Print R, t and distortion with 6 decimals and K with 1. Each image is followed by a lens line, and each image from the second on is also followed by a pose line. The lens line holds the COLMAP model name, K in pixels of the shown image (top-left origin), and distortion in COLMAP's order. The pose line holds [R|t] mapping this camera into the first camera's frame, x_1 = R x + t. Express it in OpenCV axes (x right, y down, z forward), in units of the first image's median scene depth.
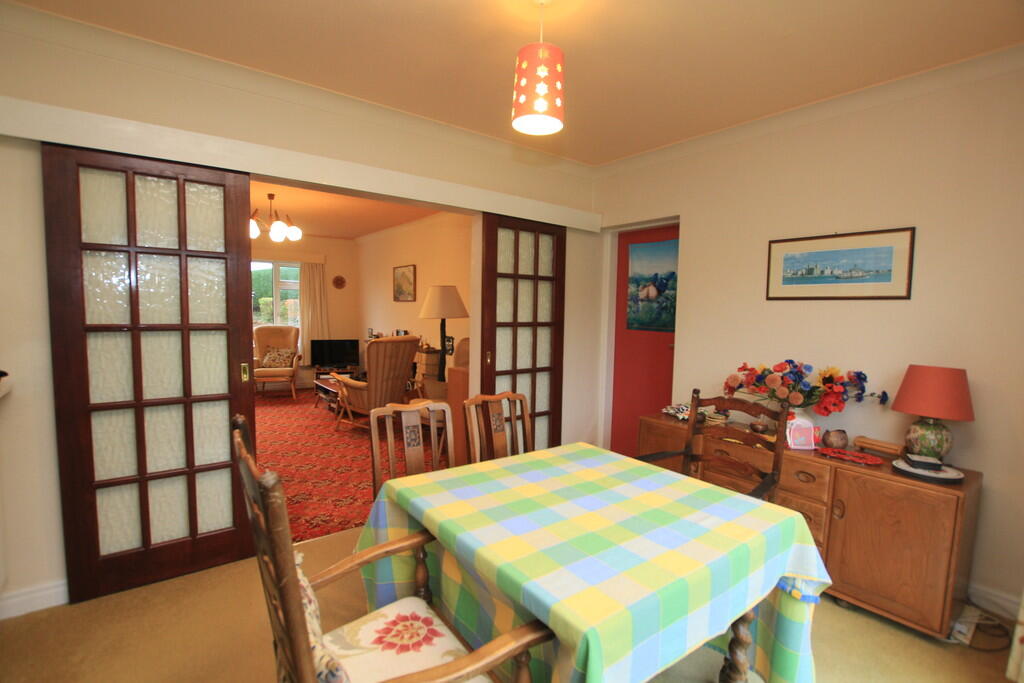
lens RADIAL K [[469.7, 0, 511.8], [0, 469.7, 346.4], [0, 0, 1]] dist [-0.041997, -0.000037]
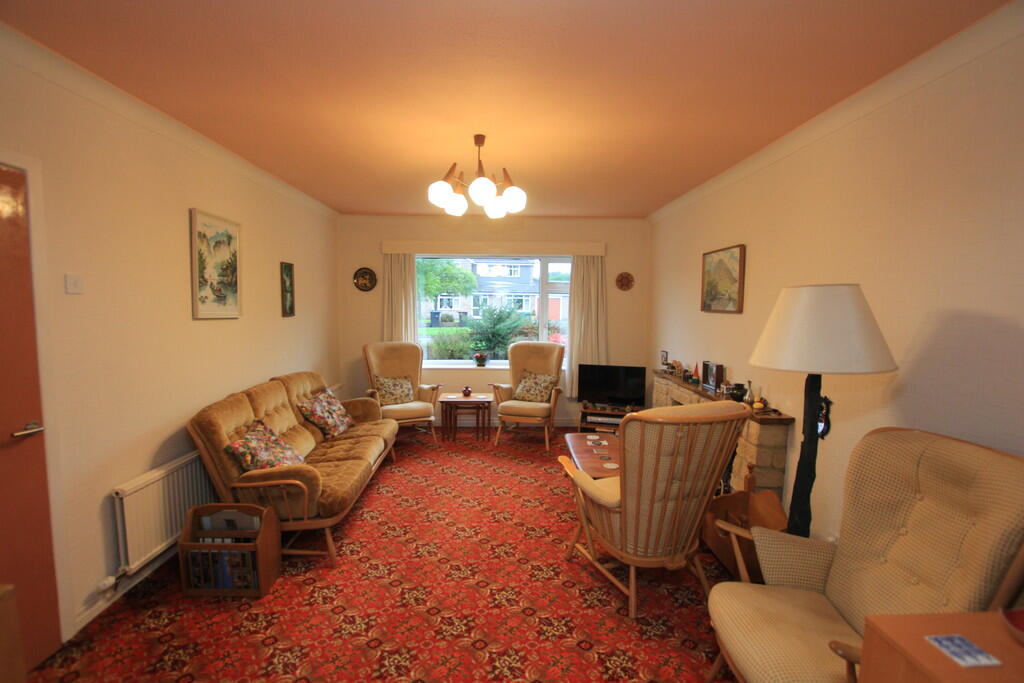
lens RADIAL K [[469.7, 0, 511.8], [0, 469.7, 346.4], [0, 0, 1]] dist [-0.041997, -0.000037]
pose [[0.791484, 0.046314, -0.609433, -0.083180], [-0.042652, 0.998879, 0.020518, -0.054688], [0.609700, 0.009754, 0.792572, 0.396269]]
